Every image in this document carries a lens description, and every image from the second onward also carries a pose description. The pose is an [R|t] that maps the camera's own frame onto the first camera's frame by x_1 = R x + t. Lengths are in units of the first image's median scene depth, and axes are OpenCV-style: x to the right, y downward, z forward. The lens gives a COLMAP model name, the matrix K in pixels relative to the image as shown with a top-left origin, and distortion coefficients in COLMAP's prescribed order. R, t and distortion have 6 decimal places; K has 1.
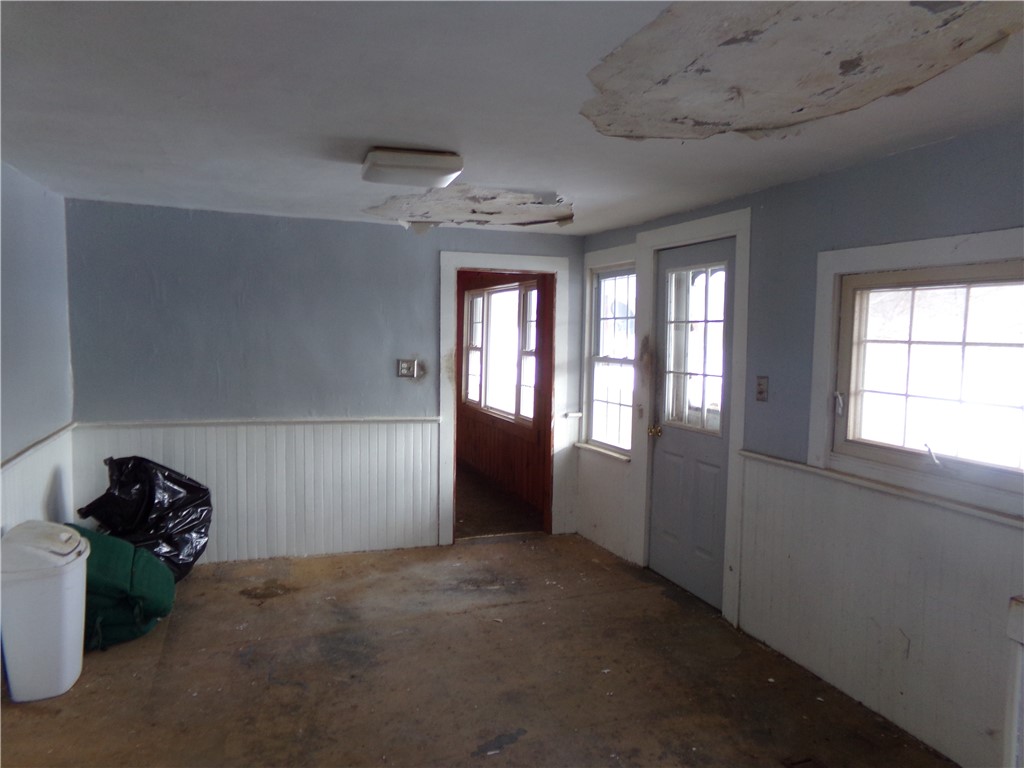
lens RADIAL K [[696.7, 0, 511.8], [0, 696.7, 385.0], [0, 0, 1]] dist [-0.010885, 0.000815]
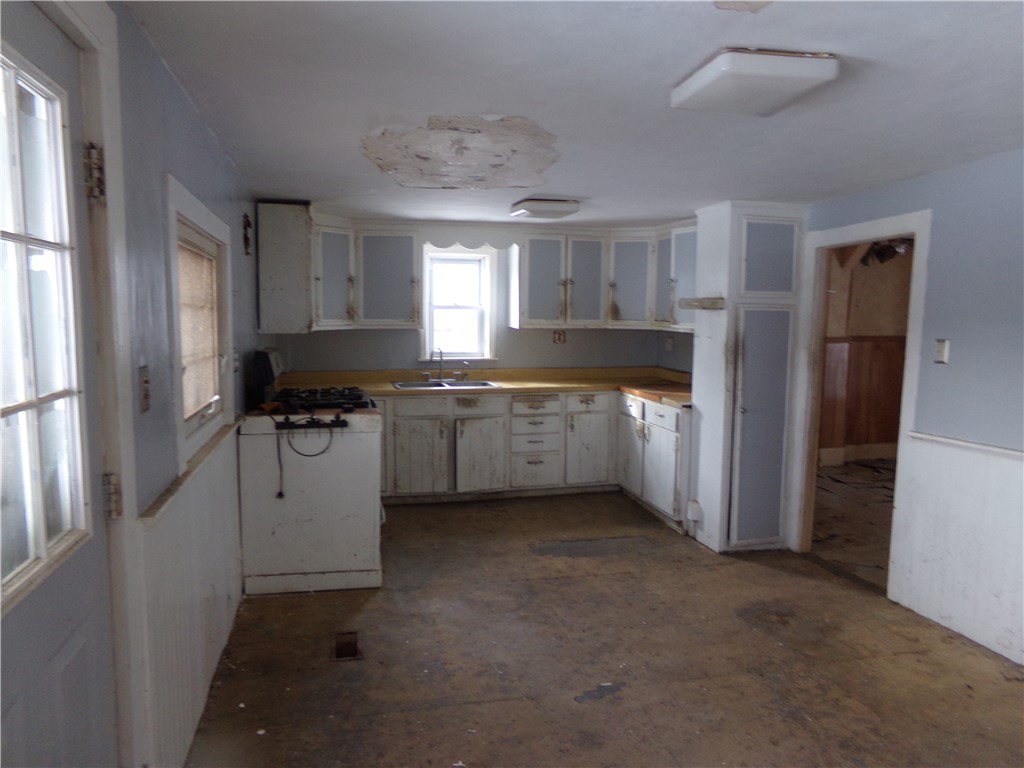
lens RADIAL K [[696.7, 0, 510.2], [0, 696.7, 386.1], [0, 0, 1]] dist [-0.010885, 0.000815]
pose [[-0.994032, -0.030169, 0.104838, 0.022225], [-0.011761, 0.985035, 0.171954, -0.120510], [-0.108456, 0.169695, -0.979511, 1.934330]]
